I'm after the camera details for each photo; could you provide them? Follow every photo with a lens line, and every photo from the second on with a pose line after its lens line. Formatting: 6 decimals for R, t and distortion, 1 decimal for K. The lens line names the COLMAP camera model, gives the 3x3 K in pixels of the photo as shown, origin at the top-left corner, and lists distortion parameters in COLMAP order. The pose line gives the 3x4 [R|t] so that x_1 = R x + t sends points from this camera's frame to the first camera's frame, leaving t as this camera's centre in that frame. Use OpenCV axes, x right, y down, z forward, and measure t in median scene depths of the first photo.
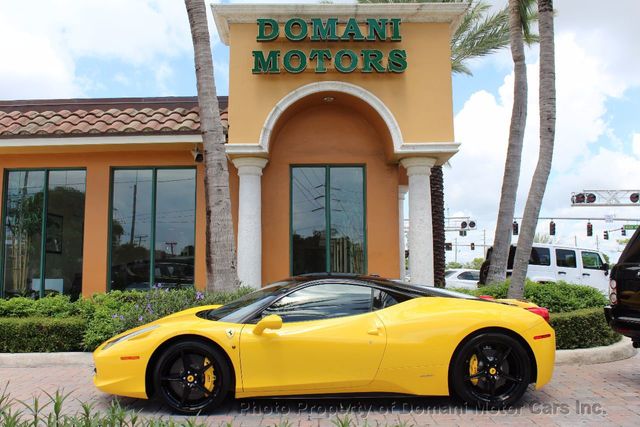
lens RADIAL K [[595.6, 0, 301.9], [0, 595.6, 213.5], [0, 0, 1]] dist [-0.142018, 0.108516]
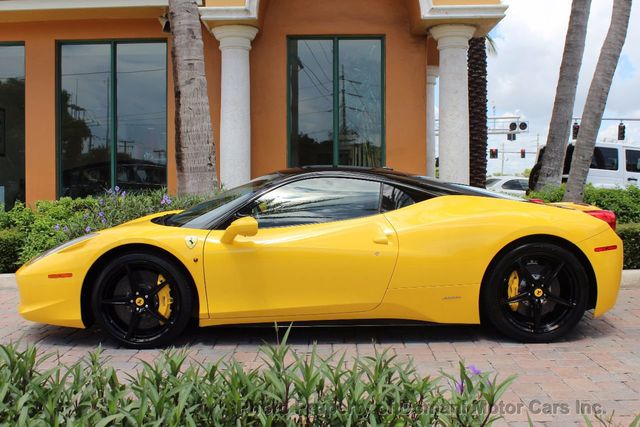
lens RADIAL K [[712.2, 0, 320.0], [0, 712.2, 213.5], [0, 0, 1]] dist [-0.088397, 0.040436]
pose [[0.999995, -0.001734, 0.002549, 0.024456], [0.001366, 0.990446, 0.137892, 0.024632], [-0.002763, -0.137888, 0.990444, 0.062508]]
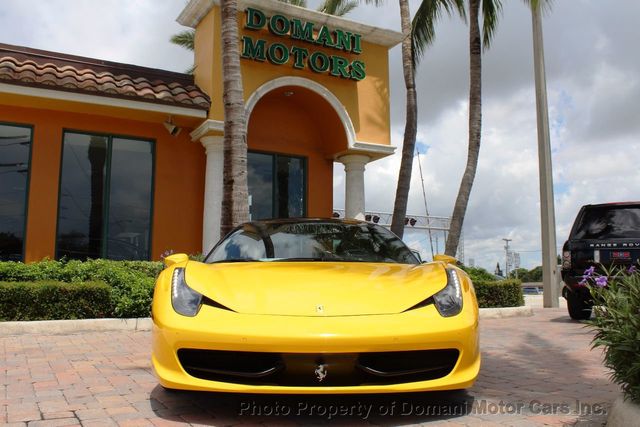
lens RADIAL K [[570.7, 0, 310.9], [0, 570.7, 214.5], [0, 0, 1]] dist [-0.152250, 0.108798]
pose [[0.873286, 0.069505, 0.482226, -0.486307], [-0.060106, 0.997580, -0.034937, 0.078043], [-0.483487, 0.001526, 0.875350, 0.066513]]
